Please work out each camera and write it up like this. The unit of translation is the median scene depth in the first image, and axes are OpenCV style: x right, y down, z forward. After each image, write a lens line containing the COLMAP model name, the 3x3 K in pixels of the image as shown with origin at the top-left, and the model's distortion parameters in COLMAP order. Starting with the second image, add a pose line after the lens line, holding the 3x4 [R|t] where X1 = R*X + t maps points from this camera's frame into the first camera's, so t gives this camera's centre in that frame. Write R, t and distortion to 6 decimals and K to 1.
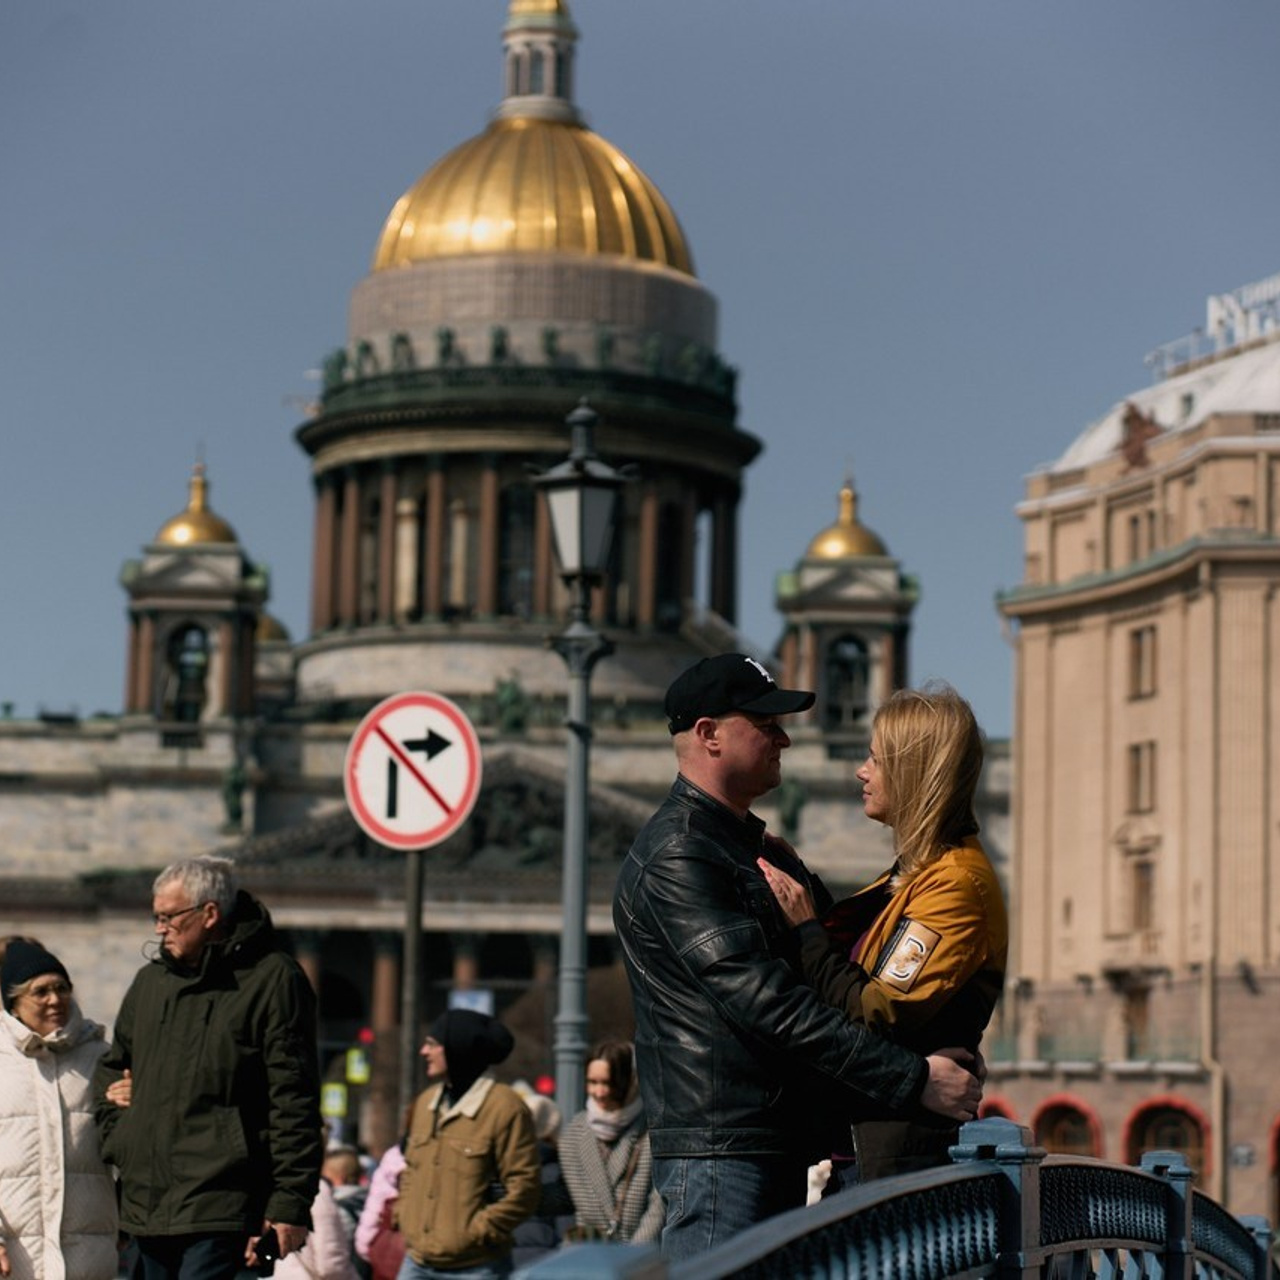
lens RADIAL K [[4018.7, 0, 623.1], [0, 4018.7, 640.5], [0, 0, 1]] dist [0.054697, 0.150637]
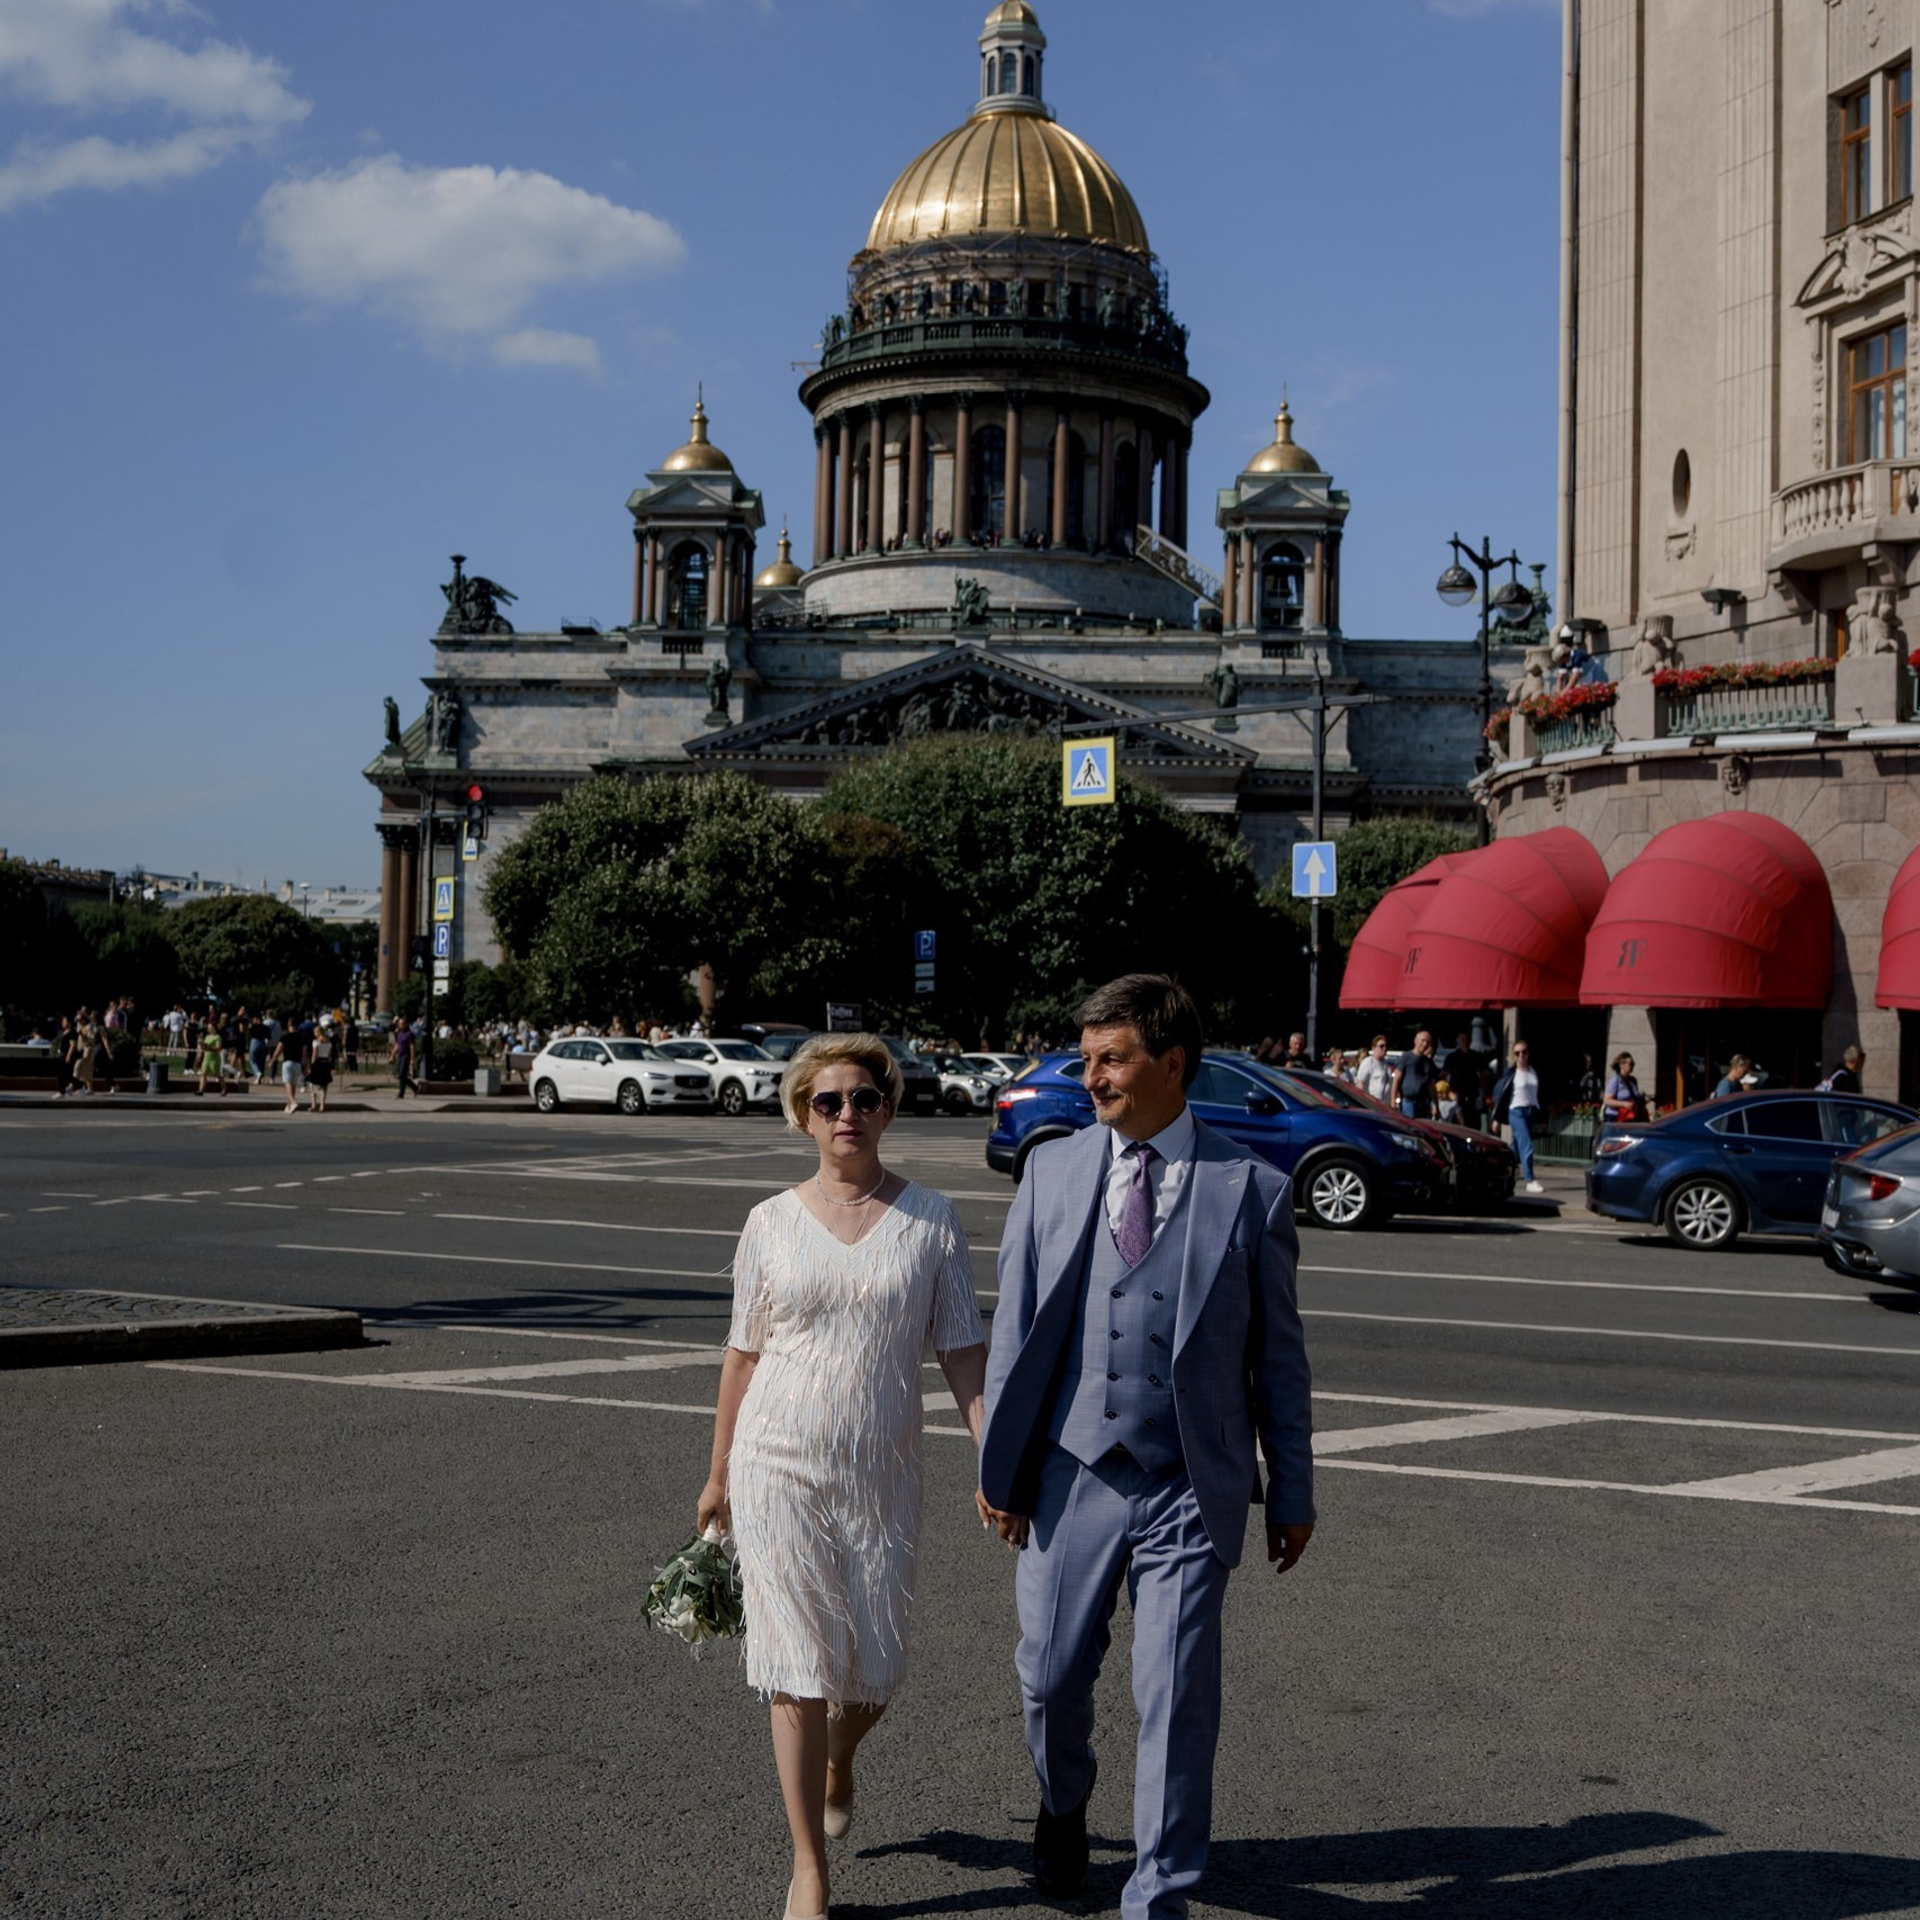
lens RADIAL K [[2623.7, 0, 854.5], [0, 2623.7, 958.2], [0, 0, 1]] dist [-0.111301, 0.048663]
pose [[0.994071, 0.001948, -0.108719, 0.017207], [0.009208, 0.994740, 0.102016, 0.036628], [0.108346, -0.102412, 0.988824, 0.267681]]
